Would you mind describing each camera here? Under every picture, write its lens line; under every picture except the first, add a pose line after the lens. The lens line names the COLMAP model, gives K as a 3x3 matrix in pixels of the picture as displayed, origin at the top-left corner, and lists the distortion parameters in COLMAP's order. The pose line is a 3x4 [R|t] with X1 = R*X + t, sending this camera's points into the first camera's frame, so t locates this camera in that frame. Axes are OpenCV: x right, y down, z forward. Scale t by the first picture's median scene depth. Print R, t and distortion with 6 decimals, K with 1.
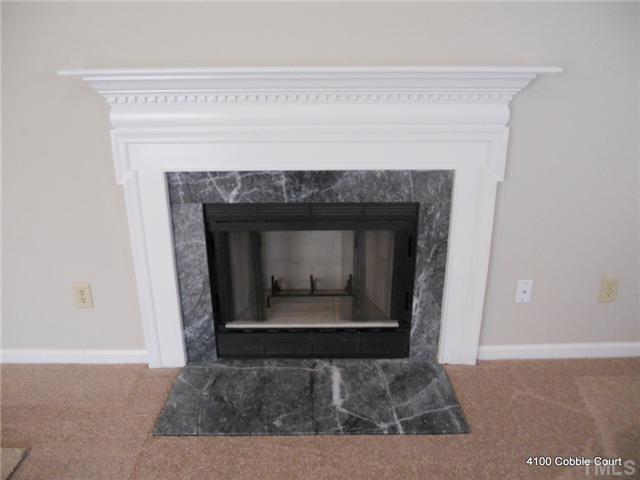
lens RADIAL K [[483.6, 0, 310.0], [0, 483.6, 239.5], [0, 0, 1]] dist [-0.021821, -0.004306]
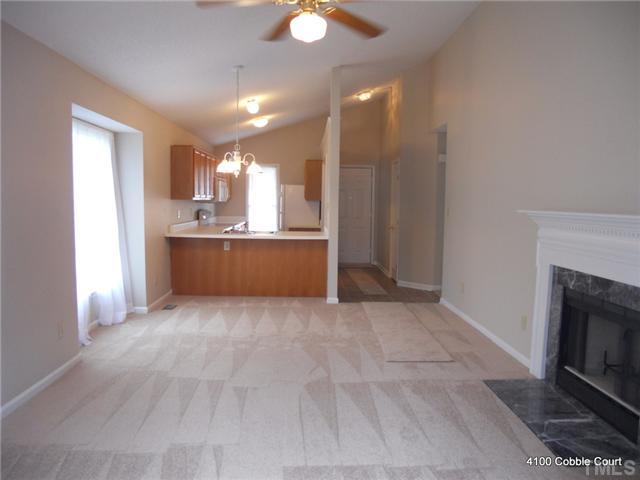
lens RADIAL K [[483.6, 0, 310.0], [0, 483.6, 239.5], [0, 0, 1]] dist [-0.021821, -0.004306]
pose [[0.007772, 0.087150, -0.996165, 1.469897], [-0.305844, 0.948663, 0.080608, -0.094423], [0.952050, 0.304044, 0.034027, 0.034976]]
